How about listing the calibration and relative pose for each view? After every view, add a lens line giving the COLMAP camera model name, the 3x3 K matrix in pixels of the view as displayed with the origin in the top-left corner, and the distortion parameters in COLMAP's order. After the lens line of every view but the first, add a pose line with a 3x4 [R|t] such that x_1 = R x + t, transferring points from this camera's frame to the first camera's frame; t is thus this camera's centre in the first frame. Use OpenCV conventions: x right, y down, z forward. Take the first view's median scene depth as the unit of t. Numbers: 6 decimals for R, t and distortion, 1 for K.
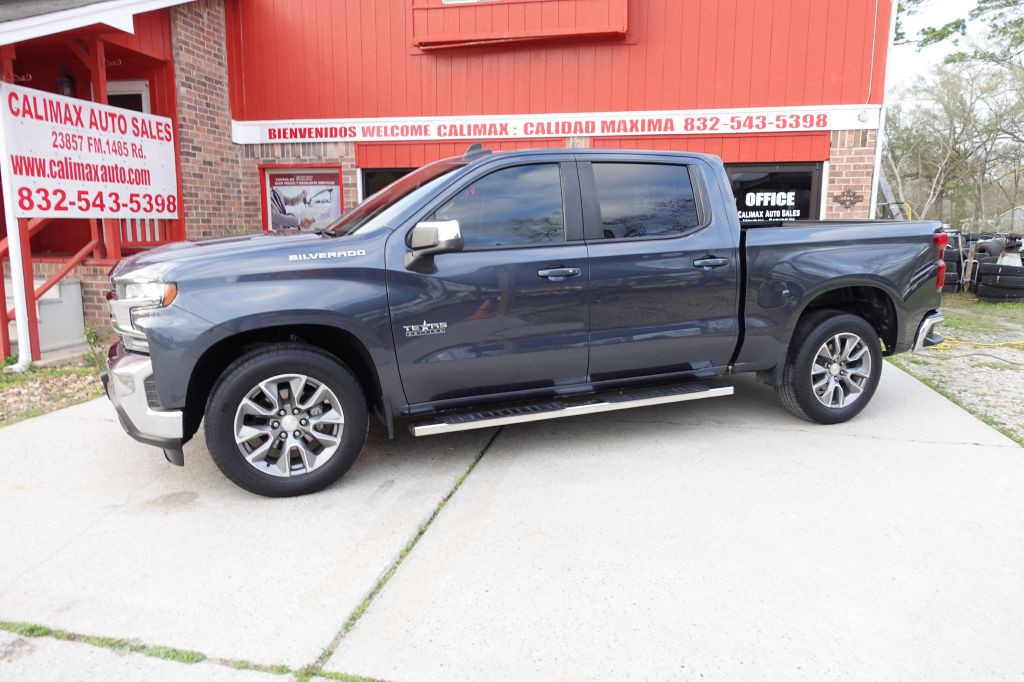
lens RADIAL K [[705.7, 0, 512.5], [0, 705.7, 341.1], [0, 0, 1]] dist [0.000457, 0.000066]
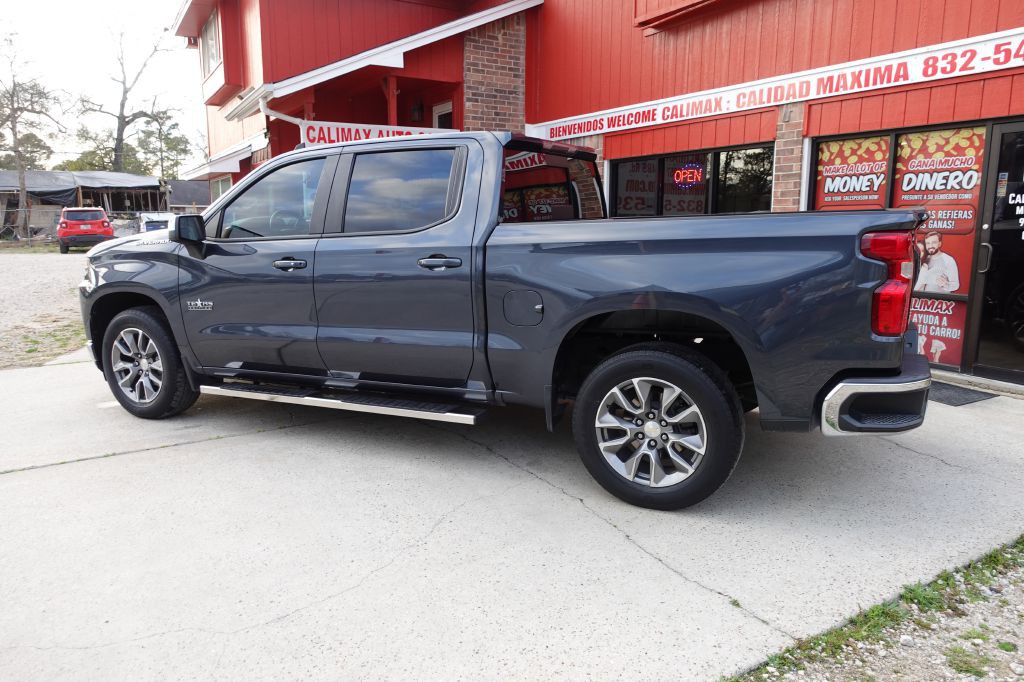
lens RADIAL K [[705.7, 0, 514.4], [0, 705.7, 340.0], [0, 0, 1]] dist [0.000457, 0.000066]
pose [[0.674881, 0.123614, -0.727499, 0.504277], [-0.114906, 0.991448, 0.061867, -0.042870], [0.728925, 0.041841, 0.683314, 0.255421]]
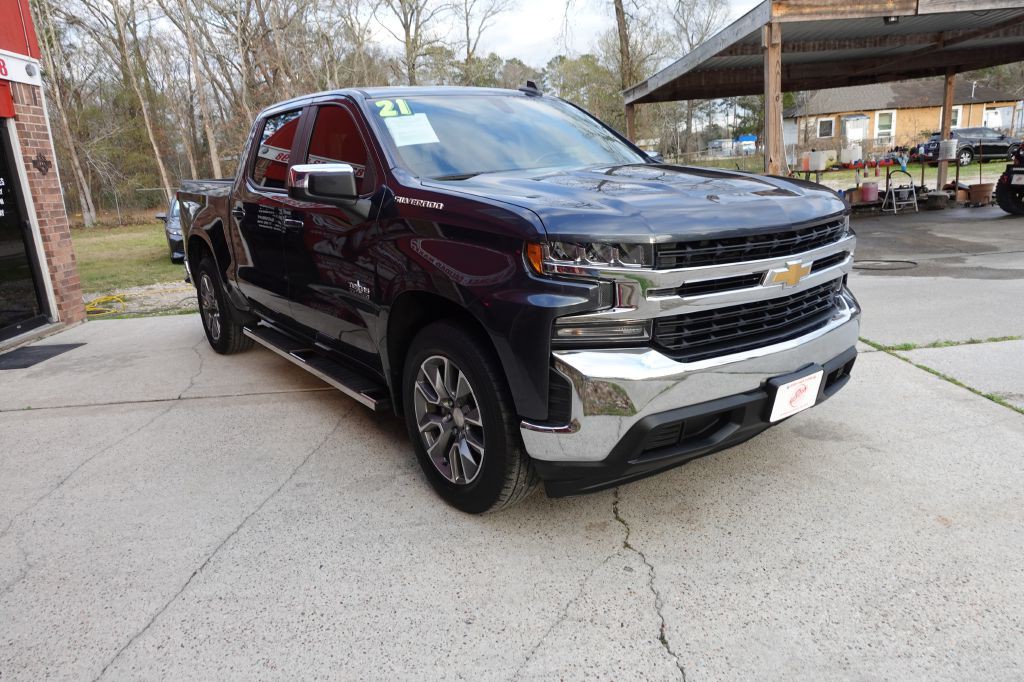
lens RADIAL K [[705.7, 0, 517.2], [0, 705.7, 343.3], [0, 0, 1]] dist [0.000457, 0.000066]
pose [[-0.272821, -0.220504, 0.936454, -0.540114], [0.217207, 0.934130, 0.283236, -0.110595], [-0.937225, 0.280677, -0.206955, 0.671770]]
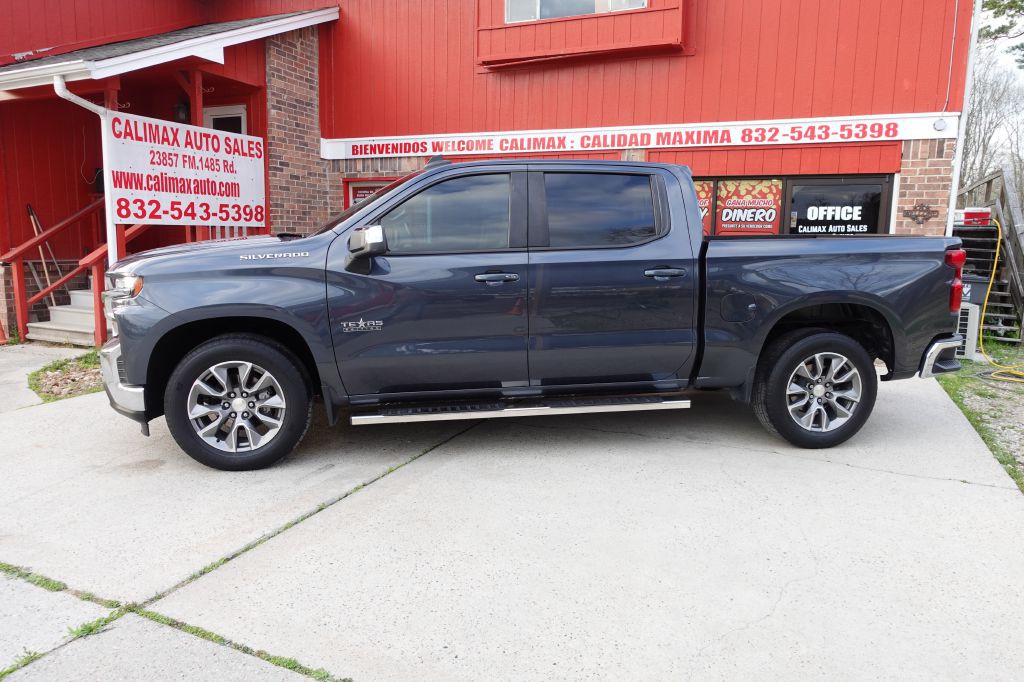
lens RADIAL K [[705.7, 0, 512.1], [0, 705.7, 340.4], [0, 0, 1]] dist [0.000457, 0.000066]
pose [[0.977955, 0.043623, -0.204207, 0.145031], [-0.047978, 0.998713, -0.016423, 0.004868], [0.203227, 0.025858, 0.978790, -0.005330]]
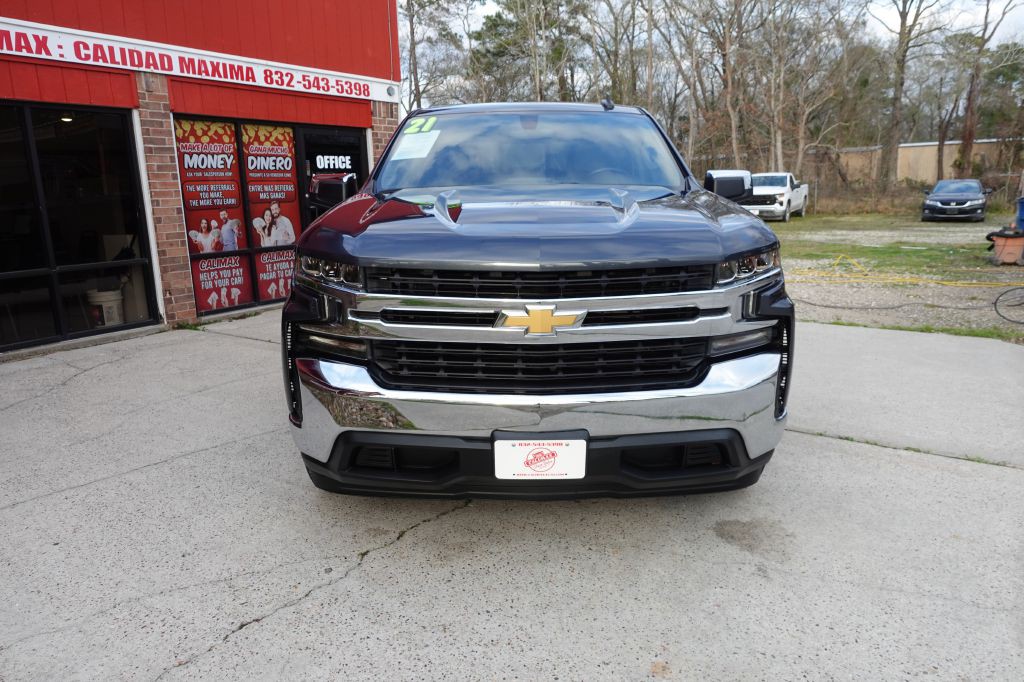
lens RADIAL K [[705.7, 0, 511.9], [0, 705.7, 340.6], [0, 0, 1]] dist [0.000457, 0.000066]
pose [[0.364087, -0.208805, 0.907657, -0.529175], [0.174503, 0.972580, 0.153743, -0.061577], [-0.914871, 0.102413, 0.390541, 0.391375]]
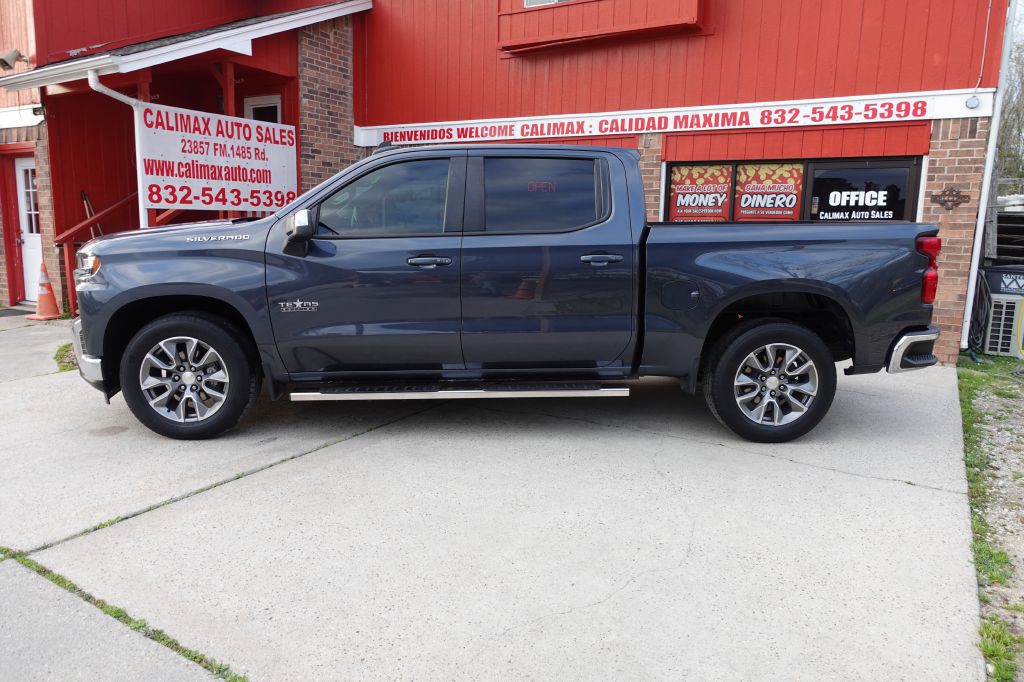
lens RADIAL K [[705.7, 0, 513.0], [0, 705.7, 340.6], [0, 0, 1]] dist [0.000457, 0.000066]
pose [[0.944512, 0.070892, -0.320734, 0.253581], [-0.071736, 0.997381, 0.009199, 0.000944], [0.320547, 0.014319, 0.947124, 0.018880]]
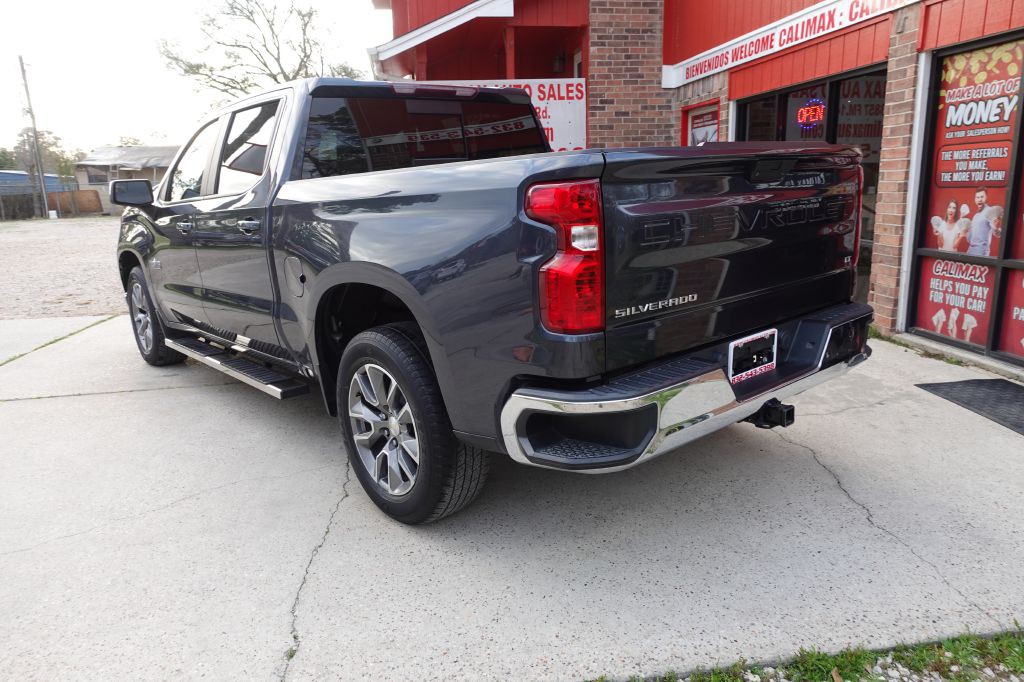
lens RADIAL K [[705.7, 0, 515.6], [0, 705.7, 339.6], [0, 0, 1]] dist [0.000457, 0.000066]
pose [[0.336068, 0.197829, -0.920827, 0.593254], [-0.122766, 0.978552, 0.165425, -0.079961], [0.933802, 0.057452, 0.353147, 0.523411]]
